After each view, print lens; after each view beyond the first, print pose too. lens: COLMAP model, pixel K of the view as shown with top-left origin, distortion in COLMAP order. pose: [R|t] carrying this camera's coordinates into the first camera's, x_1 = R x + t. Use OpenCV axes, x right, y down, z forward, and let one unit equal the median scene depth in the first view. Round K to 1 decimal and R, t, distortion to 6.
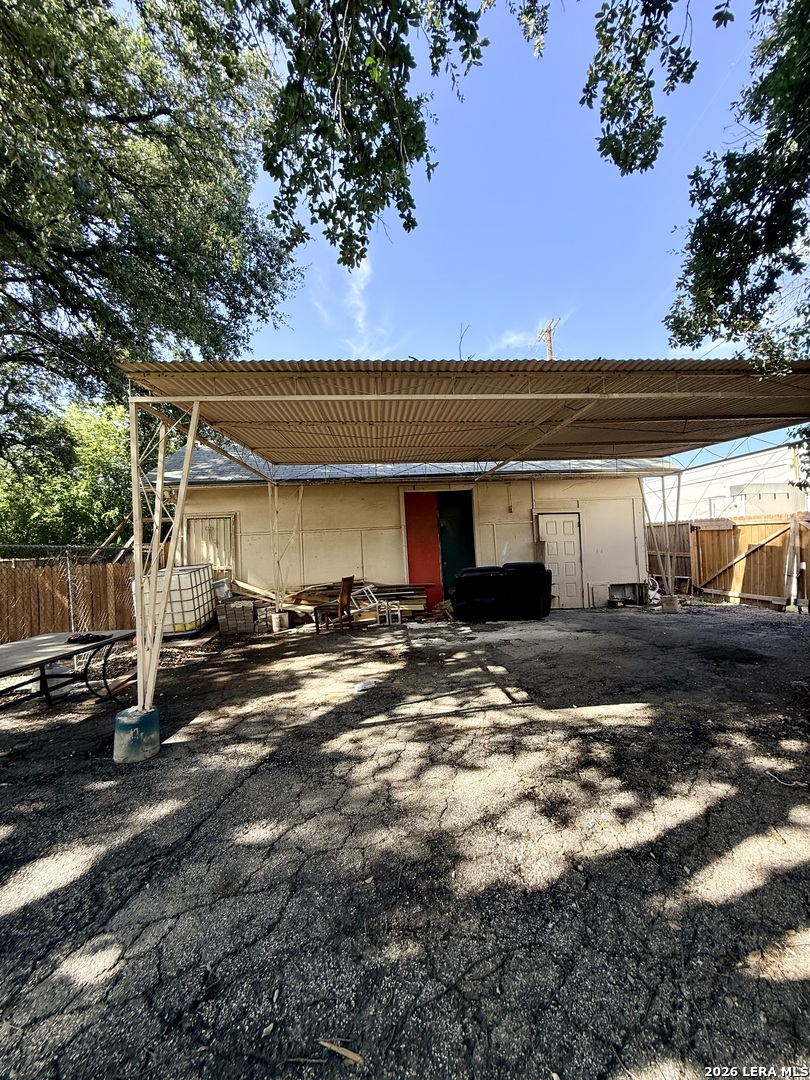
lens RADIAL K [[426.9, 0, 405.0], [0, 426.9, 540.0], [0, 0, 1]] dist [-0.000601, 0.000033]
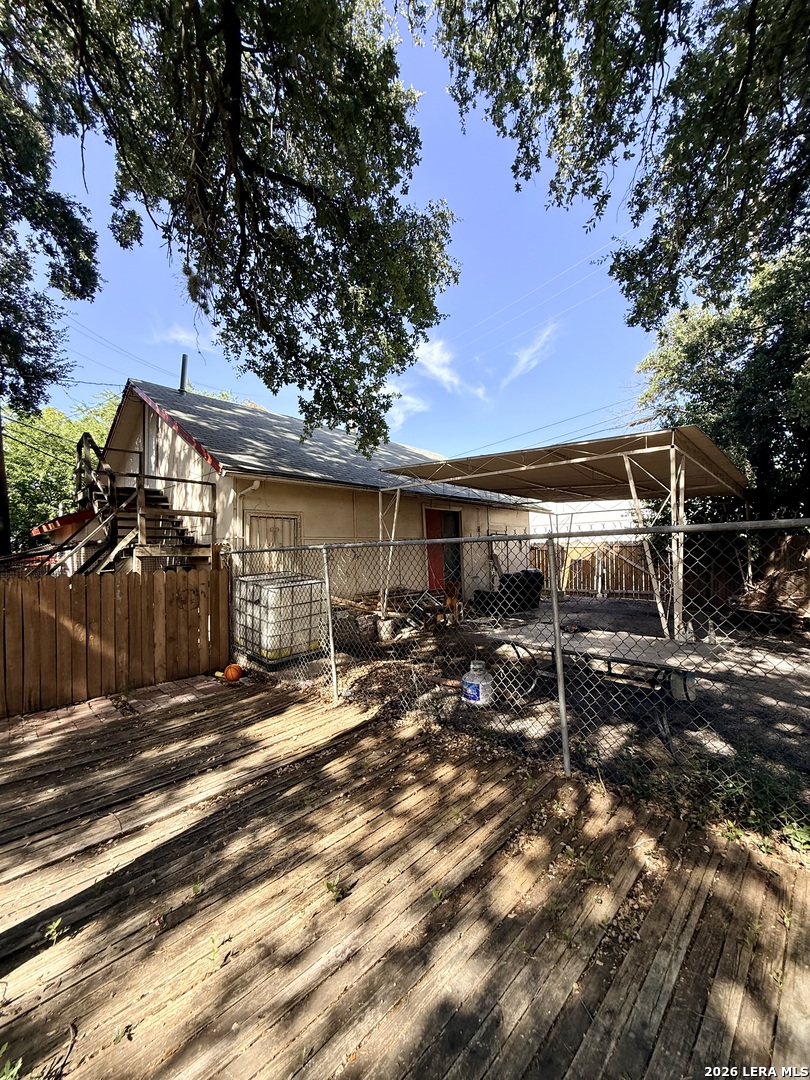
lens RADIAL K [[426.9, 0, 405.0], [0, 426.9, 540.0], [0, 0, 1]] dist [-0.000601, 0.000033]
pose [[0.739041, 0.046886, 0.672027, -0.866223], [-0.023577, 0.998764, -0.043753, 0.025308], [-0.673248, 0.016491, 0.739233, 0.212743]]
